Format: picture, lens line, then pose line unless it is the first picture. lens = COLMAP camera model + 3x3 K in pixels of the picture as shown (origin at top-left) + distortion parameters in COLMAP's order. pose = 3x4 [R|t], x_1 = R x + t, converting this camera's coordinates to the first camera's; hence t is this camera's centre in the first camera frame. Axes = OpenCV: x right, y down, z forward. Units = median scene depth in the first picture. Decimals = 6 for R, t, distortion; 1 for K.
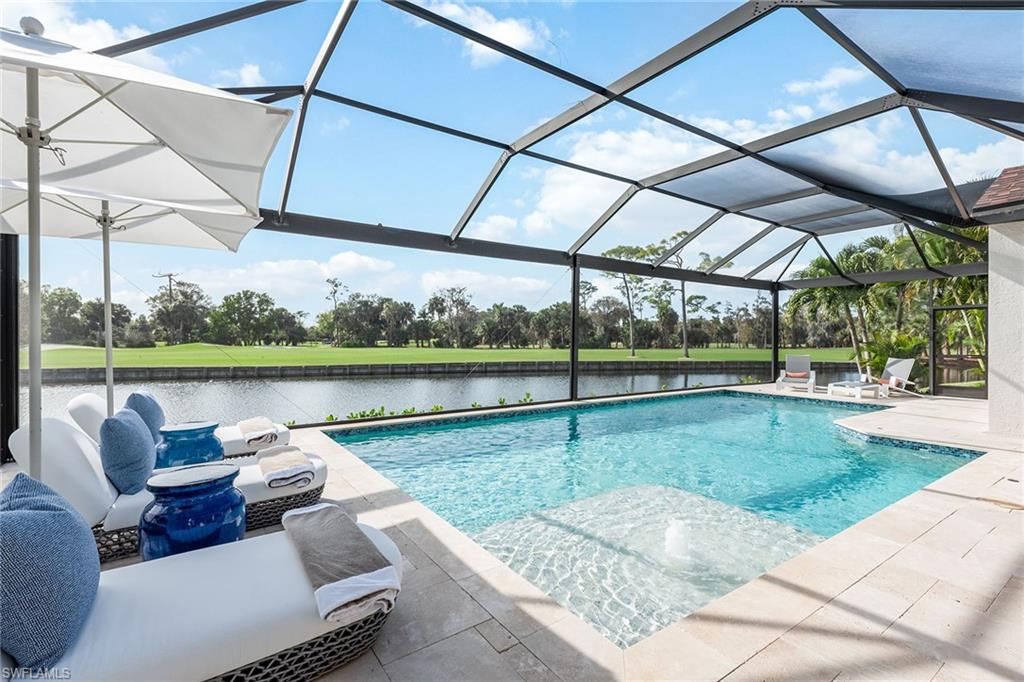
lens RADIAL K [[470.4, 0, 512.3], [0, 470.4, 340.2], [0, 0, 1]] dist [0.000868, 0.000061]
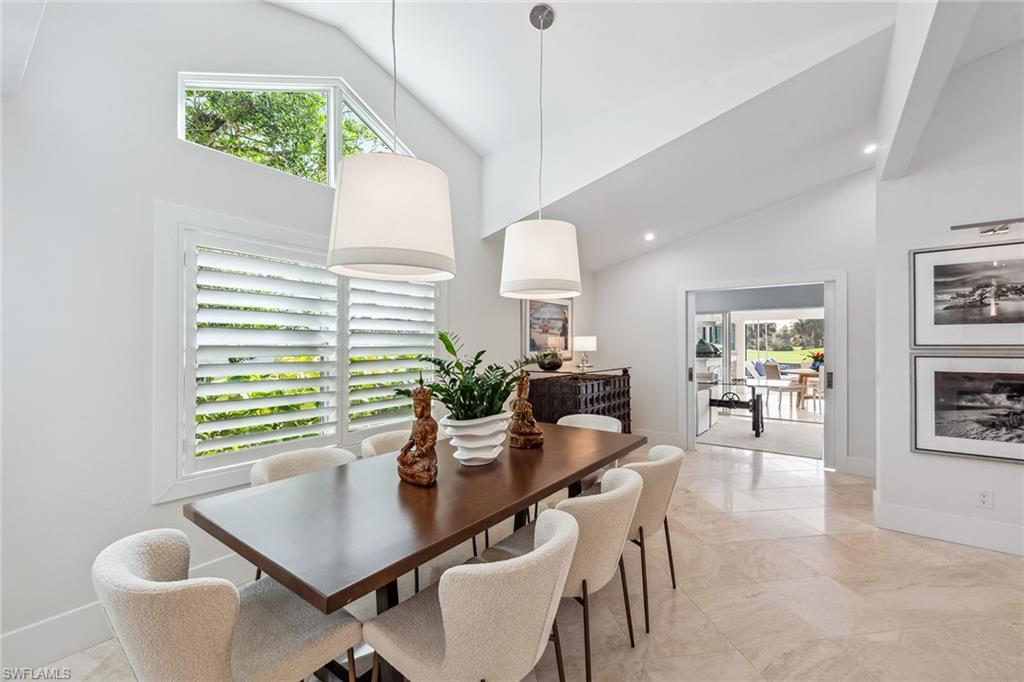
lens RADIAL K [[424.6, 0, 512.9], [0, 424.6, 338.2], [0, 0, 1]] dist [-0.000524, -0.000067]
pose [[0.323859, -0.006456, -0.946083, 0.086108], [-0.010321, 0.999893, -0.010356, -0.000257], [0.946049, 0.013118, 0.323757, -0.093251]]
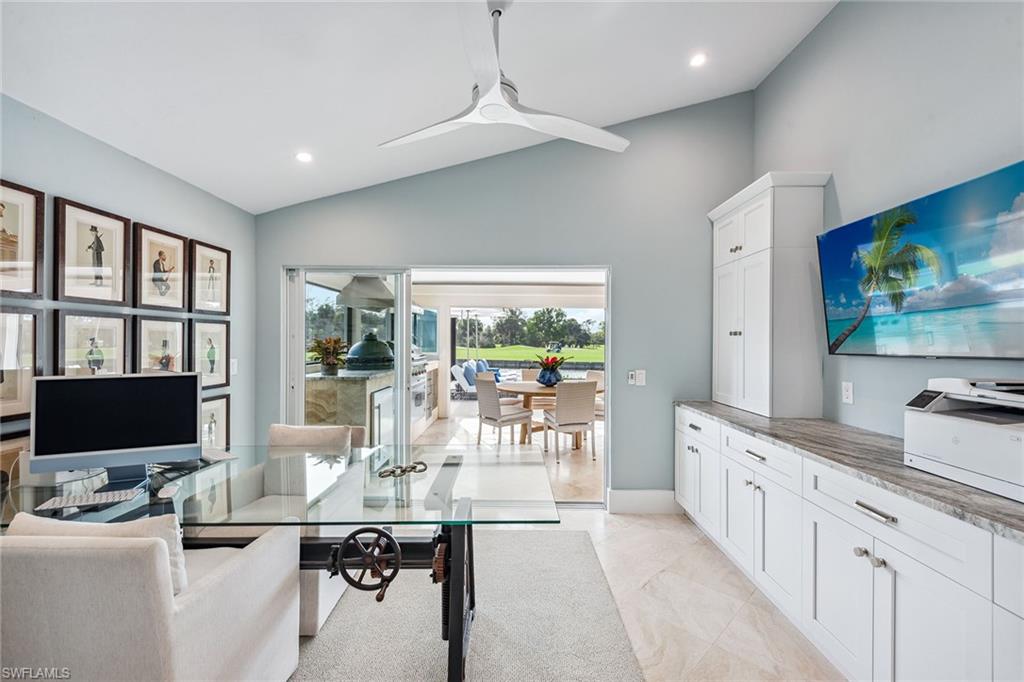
lens RADIAL K [[424.6, 0, 513.3], [0, 424.6, 340.2], [0, 0, 1]] dist [-0.000524, -0.000067]
pose [[0.817727, -0.000858, -0.575606, 0.053365], [-0.003745, 0.999970, -0.006811, -0.000289], [0.575594, 0.007726, 0.817699, -0.055131]]
